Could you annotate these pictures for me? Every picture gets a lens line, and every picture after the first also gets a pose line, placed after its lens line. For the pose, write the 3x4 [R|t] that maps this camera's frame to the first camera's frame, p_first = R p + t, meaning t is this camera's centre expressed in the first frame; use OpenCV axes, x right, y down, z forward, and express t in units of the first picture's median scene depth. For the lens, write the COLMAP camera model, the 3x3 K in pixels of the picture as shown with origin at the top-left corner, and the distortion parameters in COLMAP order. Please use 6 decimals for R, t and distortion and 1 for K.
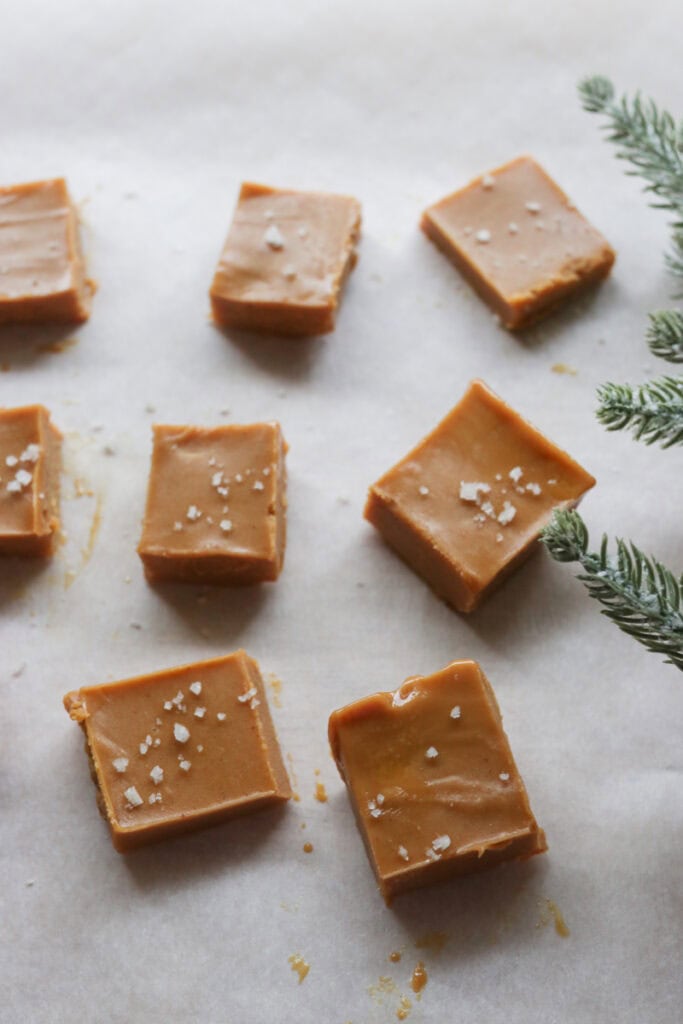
lens RADIAL K [[1744.9, 0, 341.5], [0, 1744.9, 512.0], [0, 0, 1]] dist [-0.110842, 0.626804]
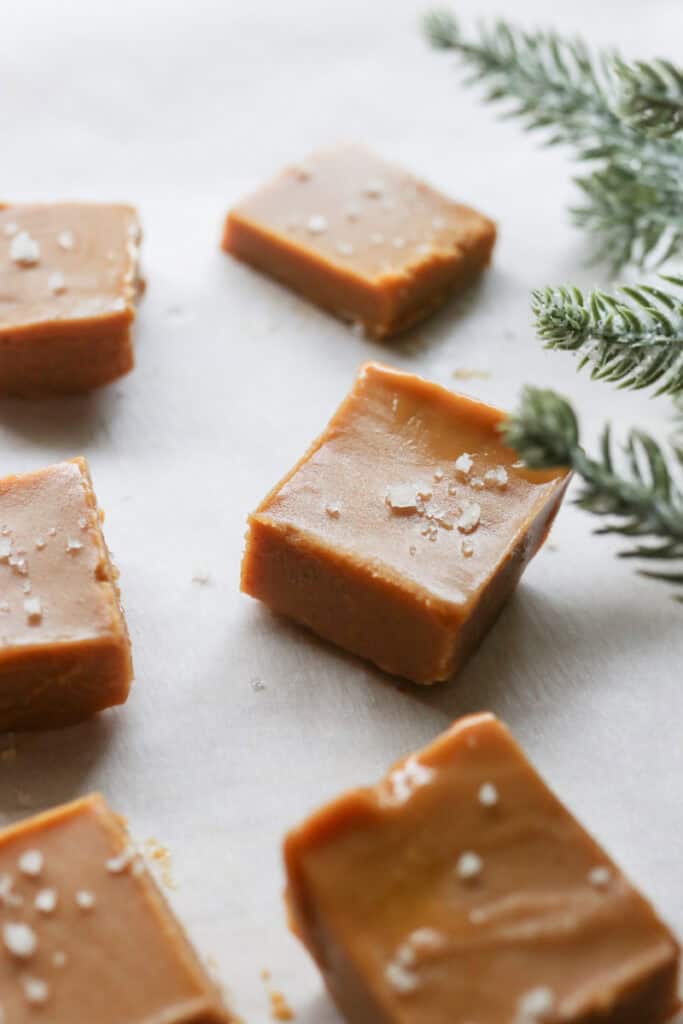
lens RADIAL K [[1744.9, 0, 341.5], [0, 1744.9, 512.0], [0, 0, 1]] dist [-0.110842, 0.626804]
pose [[0.963669, -0.151303, 0.220113, -0.090254], [0.213037, 0.932479, -0.291715, 0.175313], [-0.161113, 0.328009, 0.930834, 0.404742]]
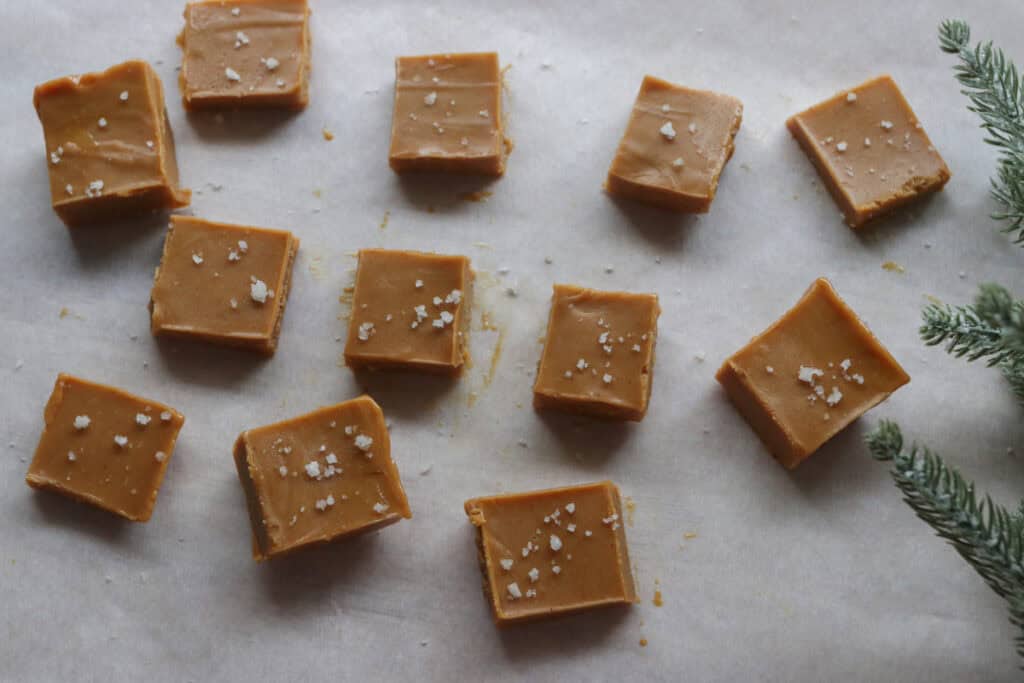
lens RADIAL K [[1744.9, 0, 512.0], [0, 1744.9, 341.5], [0, 0, 1]] dist [-0.110842, 0.626804]
pose [[0.992426, 0.120066, -0.025991, -0.103432], [-0.115442, 0.983836, 0.136892, -0.178022], [0.042007, -0.132855, 0.990245, -0.222912]]
